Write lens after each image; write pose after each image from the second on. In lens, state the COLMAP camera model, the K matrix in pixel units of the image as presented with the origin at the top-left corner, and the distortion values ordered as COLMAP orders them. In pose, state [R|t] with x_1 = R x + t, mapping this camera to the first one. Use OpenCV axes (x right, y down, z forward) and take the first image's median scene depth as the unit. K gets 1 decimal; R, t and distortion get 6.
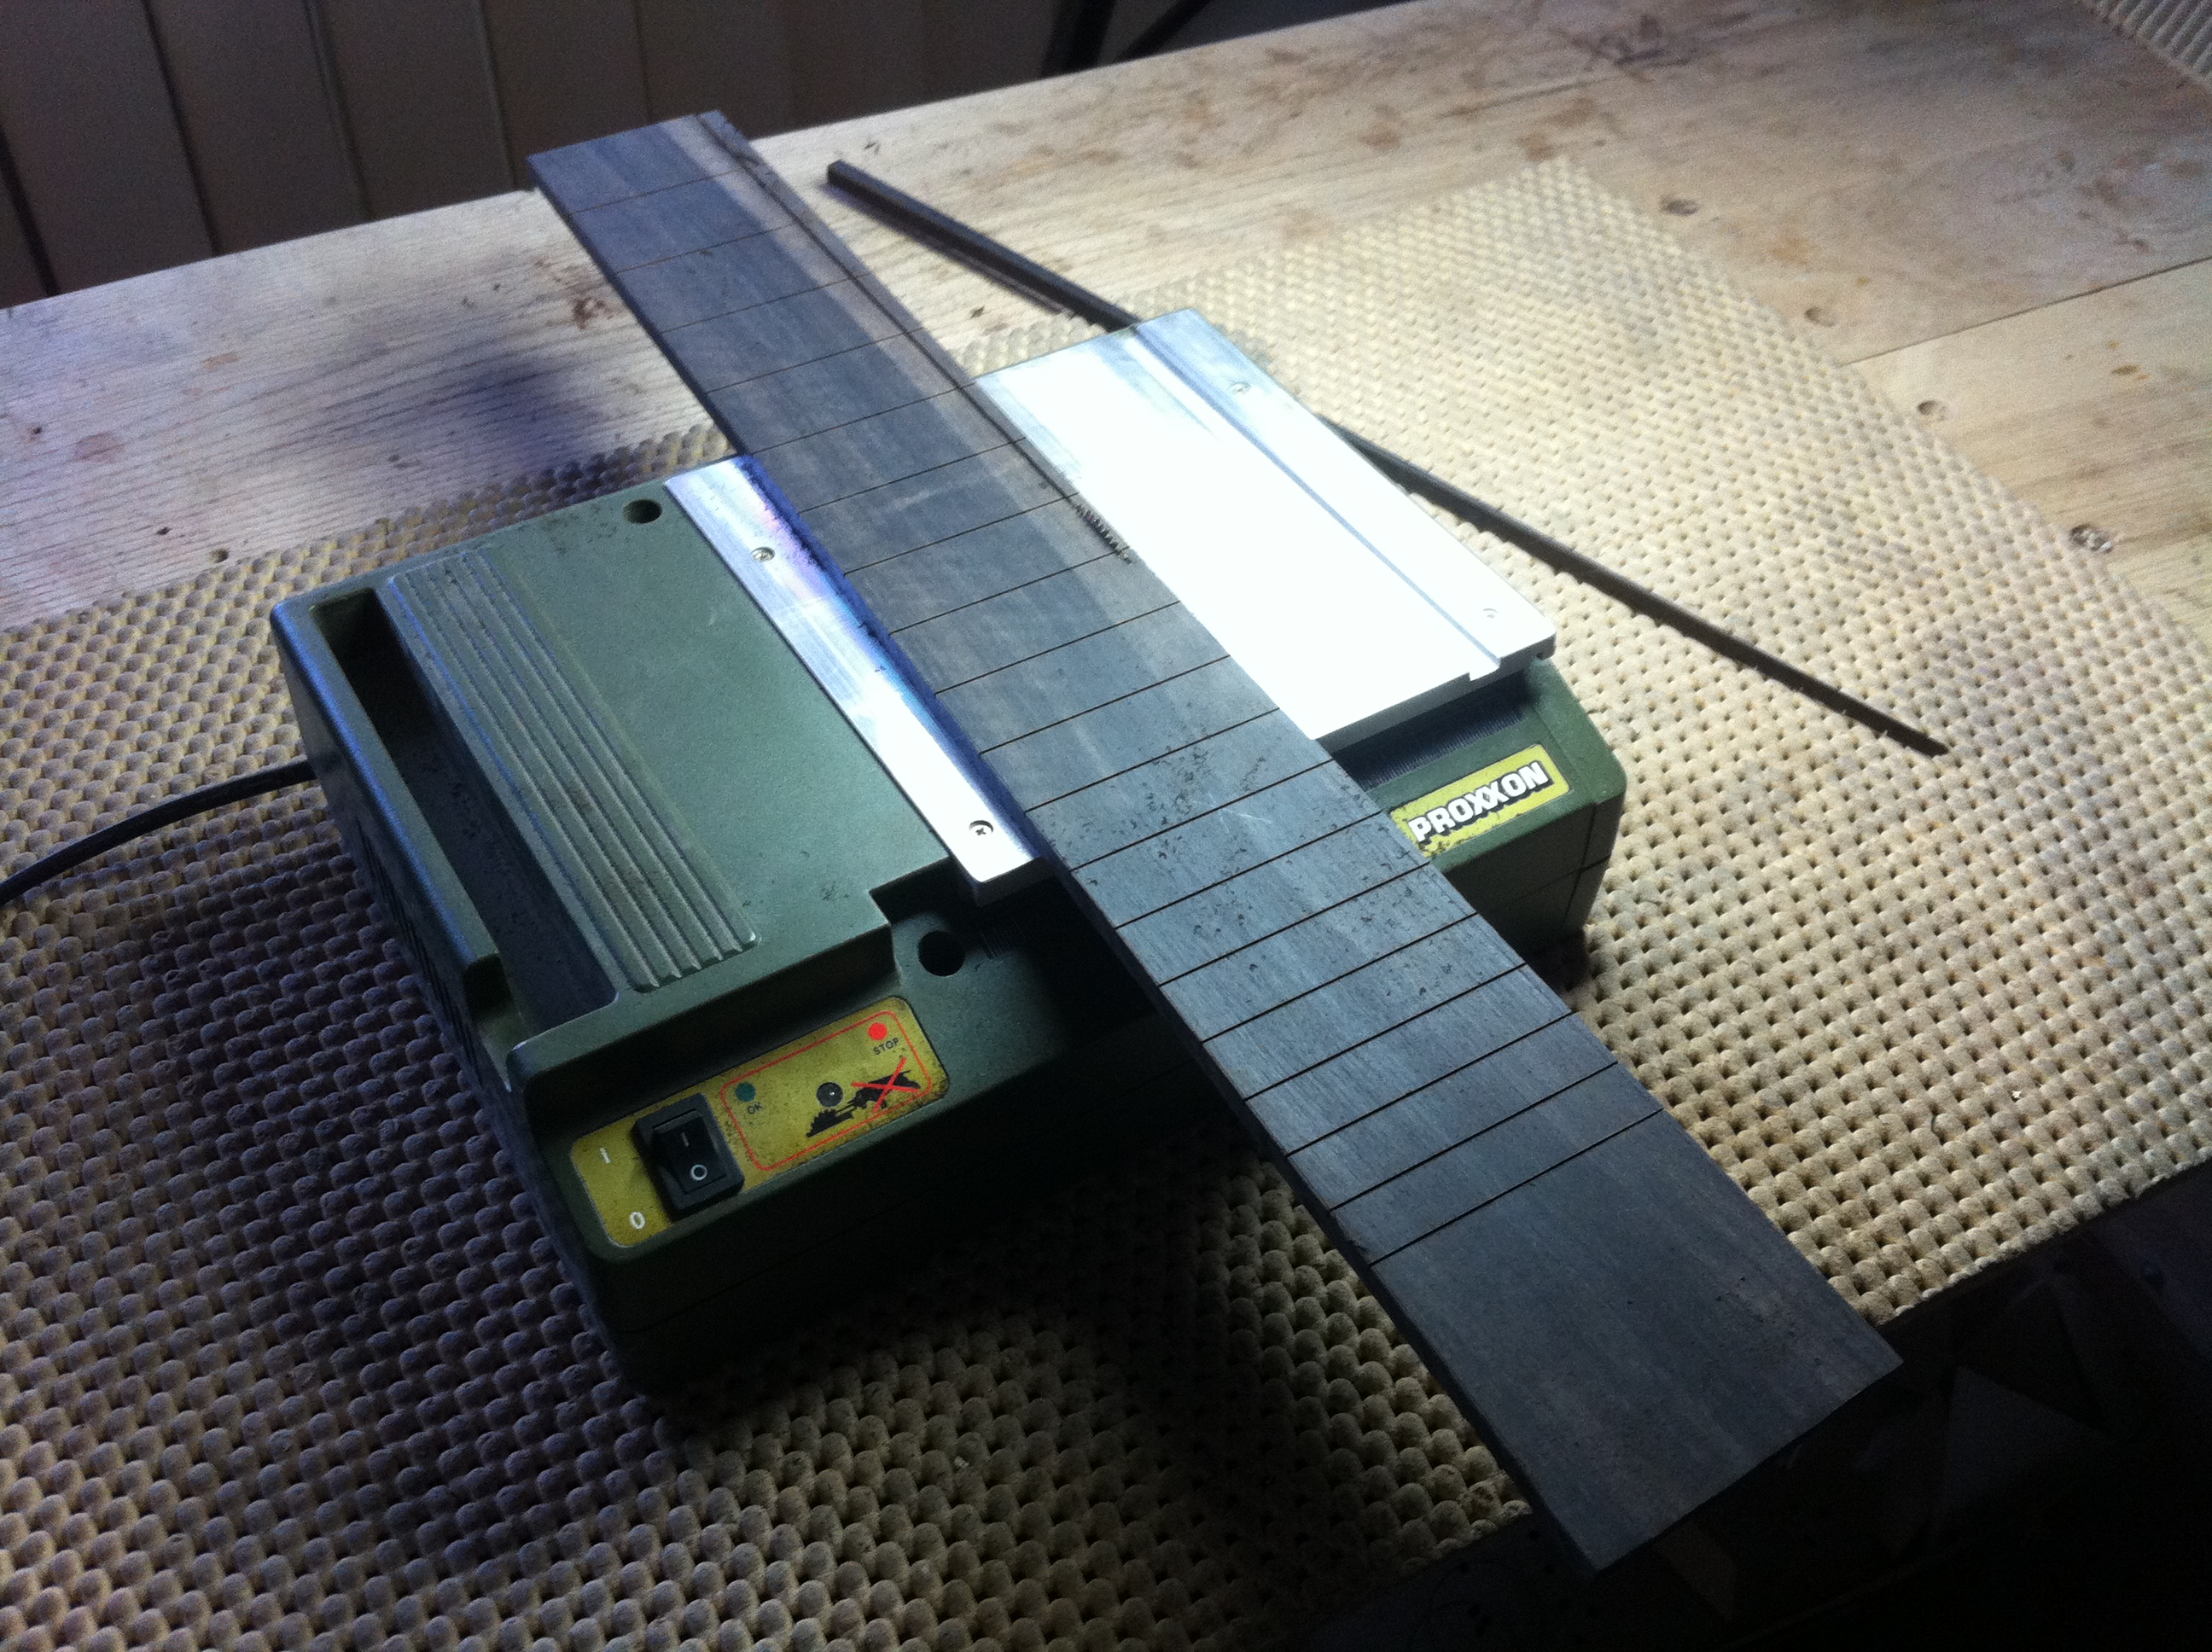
lens RADIAL K [[2174.8, 0, 1106.0], [0, 2174.8, 826.0], [0, 0, 1]] dist [0.115553, -0.442453]
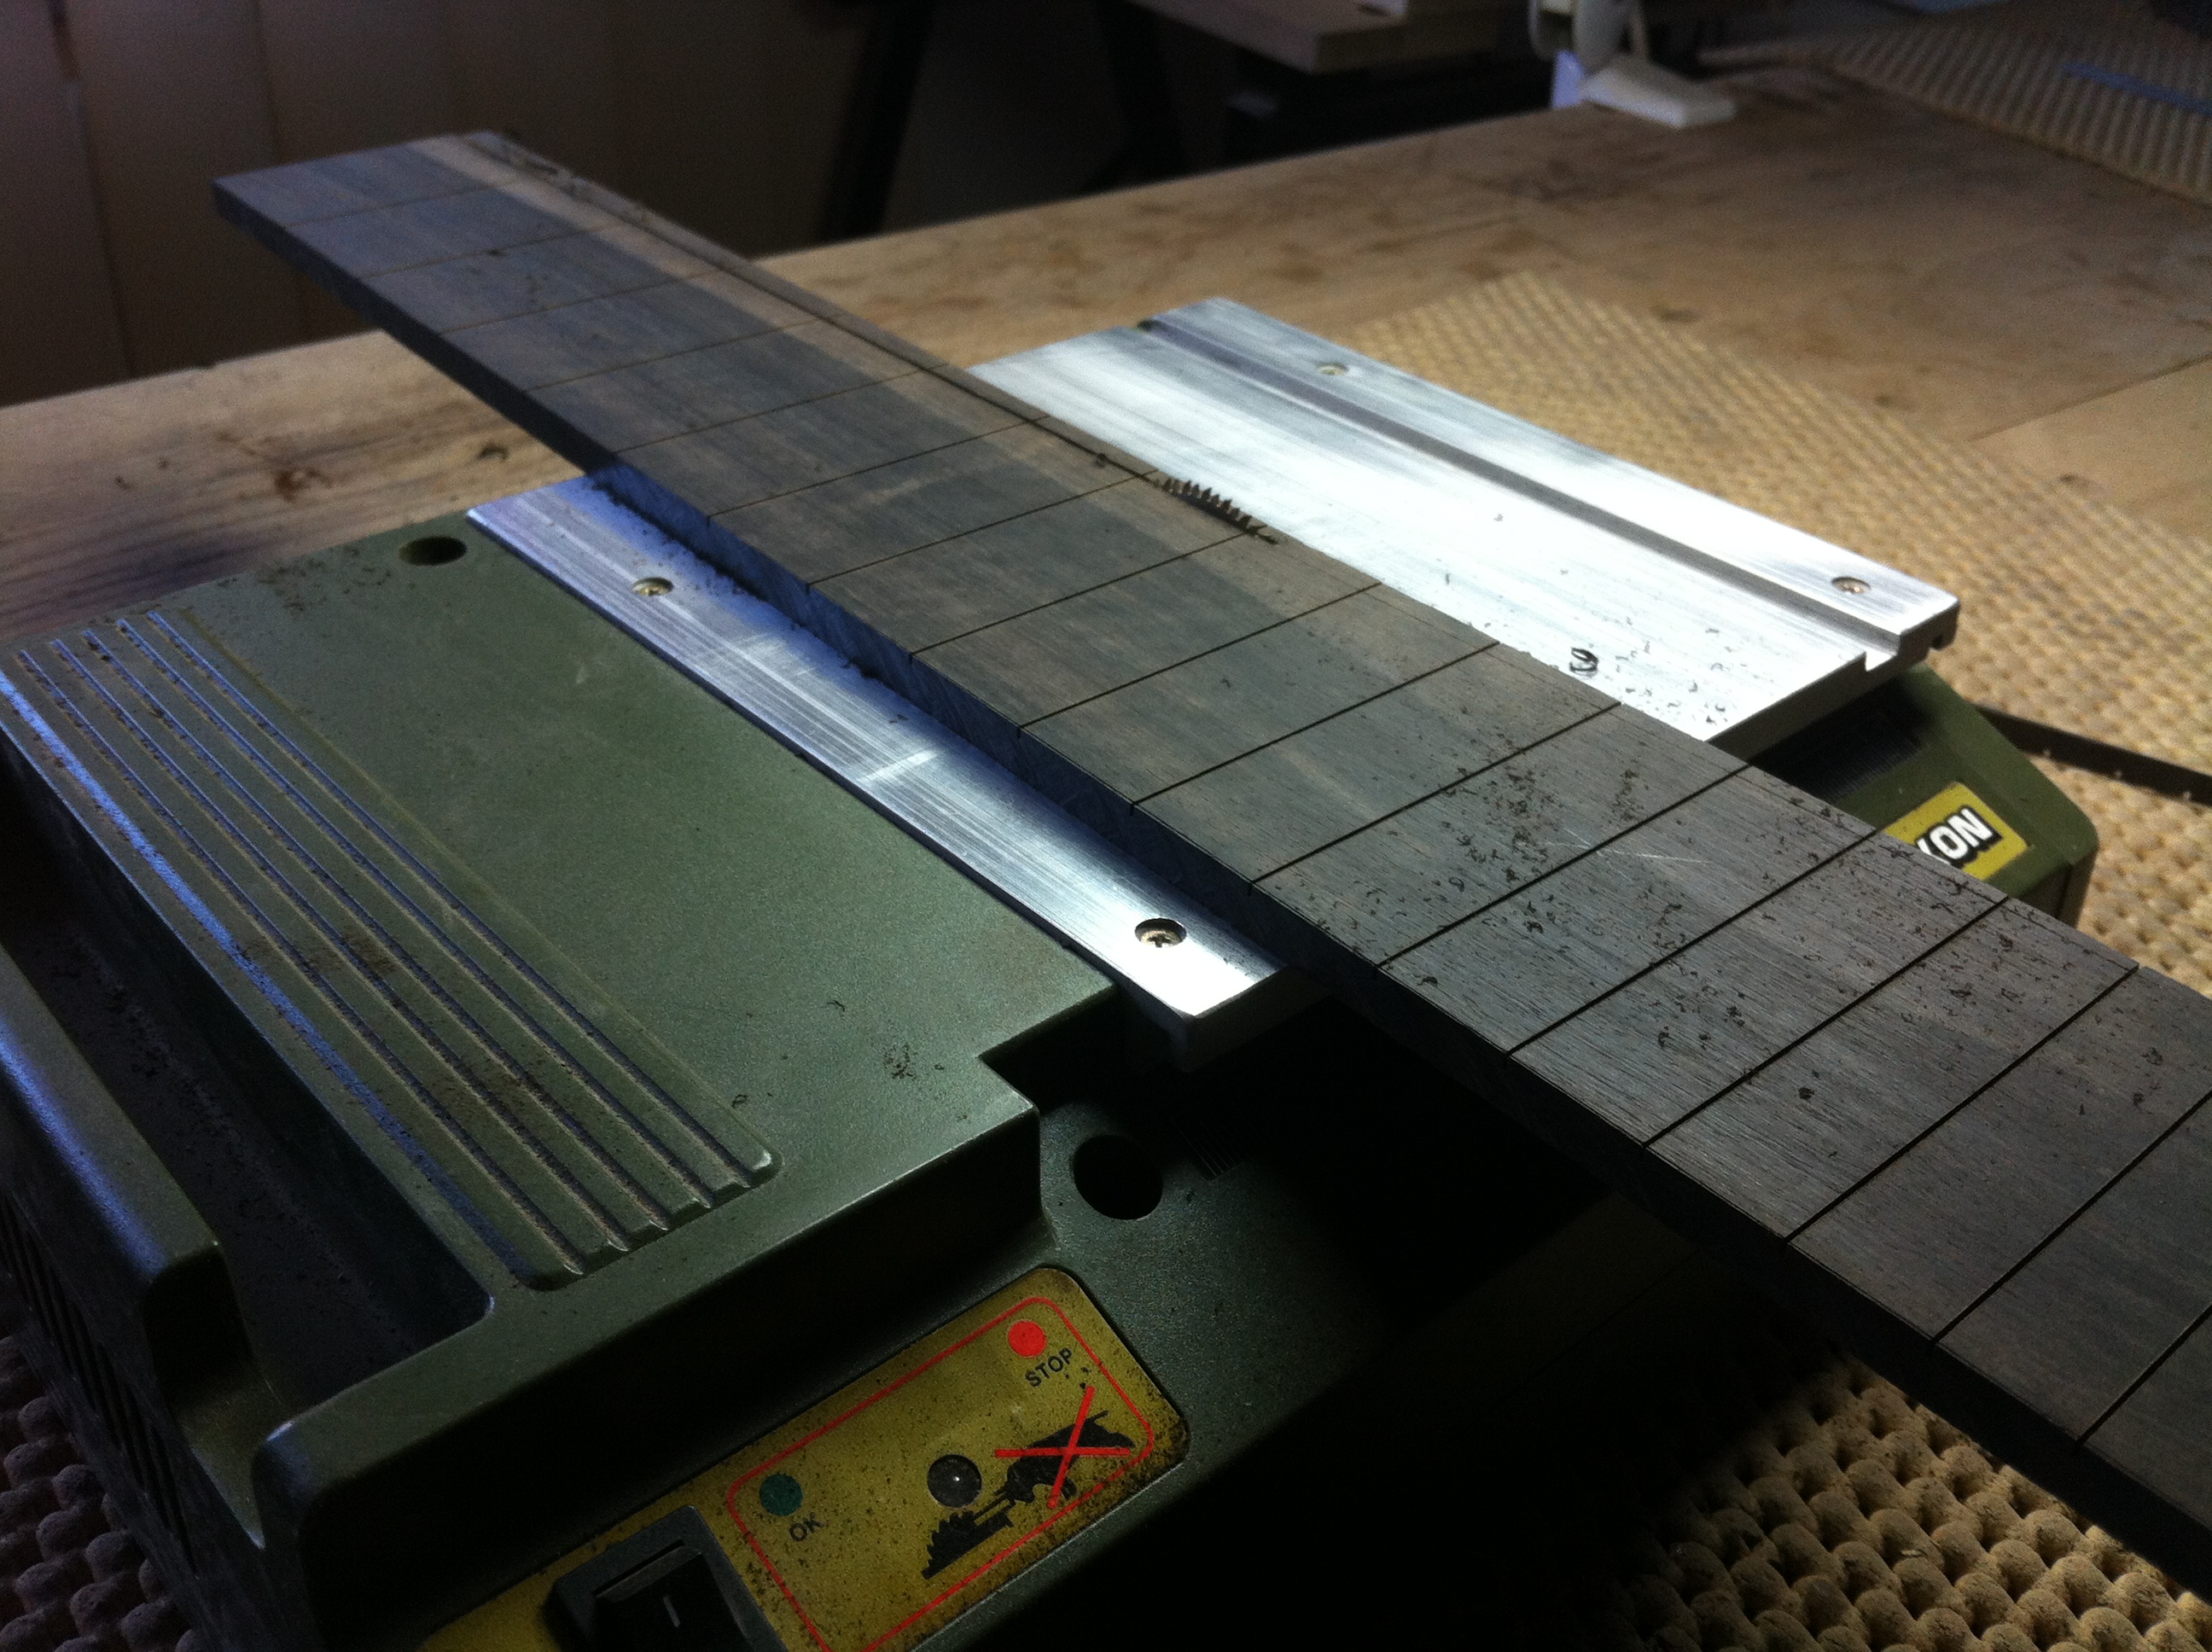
lens RADIAL K [[2174.8, 0, 1106.0], [0, 2174.8, 826.0], [0, 0, 1]] dist [0.115553, -0.442453]
pose [[0.985630, -0.085388, 0.145747, -0.130859], [0.115045, 0.971111, -0.209063, 0.076530], [-0.123686, 0.222826, 0.966980, 0.439262]]
